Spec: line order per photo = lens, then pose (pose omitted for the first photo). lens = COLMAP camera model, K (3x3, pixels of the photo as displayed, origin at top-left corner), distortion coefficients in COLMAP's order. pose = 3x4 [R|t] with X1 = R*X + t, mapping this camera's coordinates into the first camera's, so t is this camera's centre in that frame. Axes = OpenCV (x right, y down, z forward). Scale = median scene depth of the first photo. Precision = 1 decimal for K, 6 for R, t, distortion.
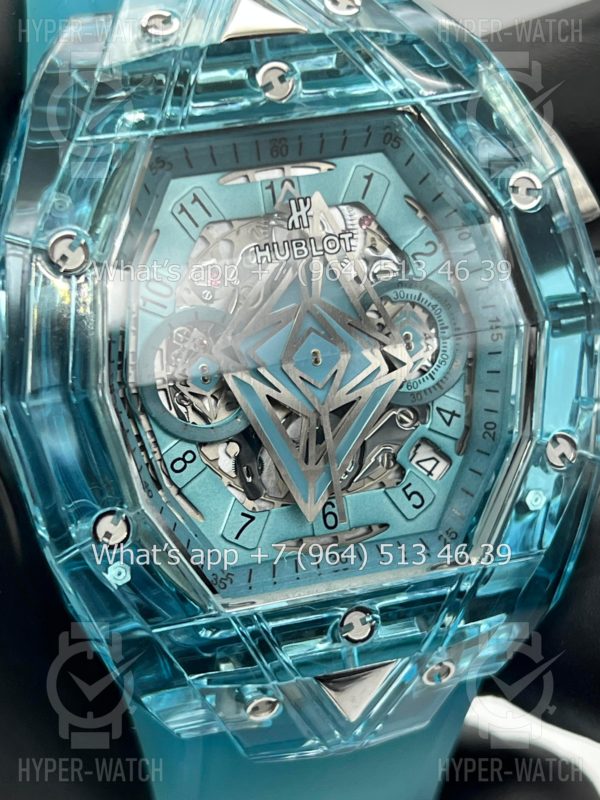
lens RADIAL K [[1895.3, 0, 300.0], [0, 1895.3, 400.0], [0, 0, 1]] dist [0.195027, -0.131321]
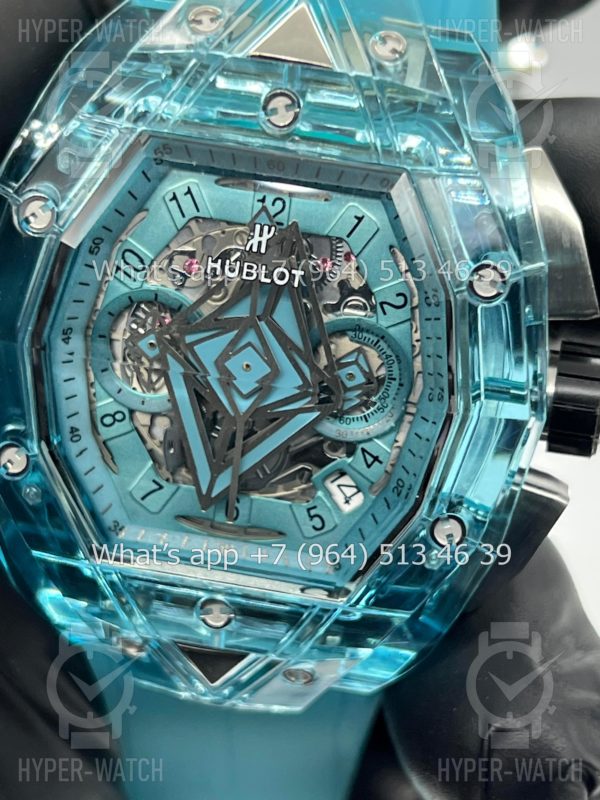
lens RADIAL K [[1895.3, 0, 300.0], [0, 1895.3, 400.0], [0, 0, 1]] dist [0.195027, -0.131321]
pose [[0.879889, 0.346165, -0.325523, 0.377327], [-0.284358, 0.932436, 0.222943, -0.246433], [0.380704, -0.103600, 0.918875, 0.035588]]
